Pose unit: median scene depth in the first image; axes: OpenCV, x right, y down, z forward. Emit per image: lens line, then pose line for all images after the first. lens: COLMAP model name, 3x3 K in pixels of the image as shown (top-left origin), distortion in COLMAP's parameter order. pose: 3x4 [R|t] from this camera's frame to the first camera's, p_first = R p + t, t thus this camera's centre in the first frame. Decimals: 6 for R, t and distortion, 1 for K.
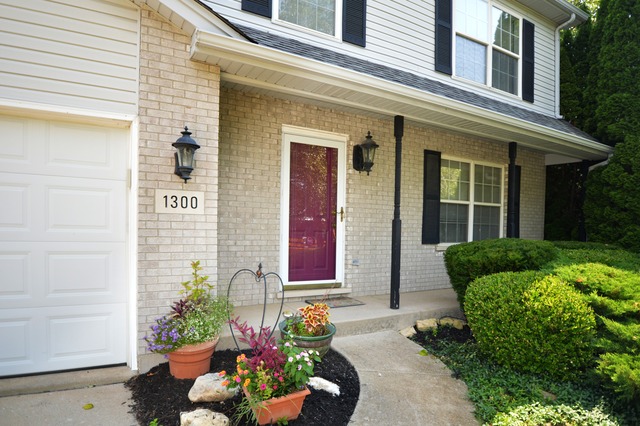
lens RADIAL K [[359.3, 0, 319.6], [0, 359.3, 231.4], [0, 0, 1]] dist [-0.031863, 0.000187]
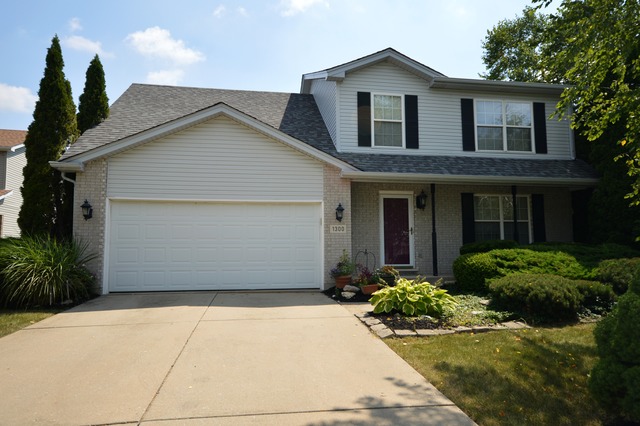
lens RADIAL K [[359.3, 0, 319.6], [0, 359.3, 231.4], [0, 0, 1]] dist [-0.031863, 0.000187]
pose [[0.933682, -0.040705, -0.355782, 0.317295], [0.019976, 0.997892, -0.061746, 0.072193], [0.357545, 0.050544, 0.932527, -1.116618]]
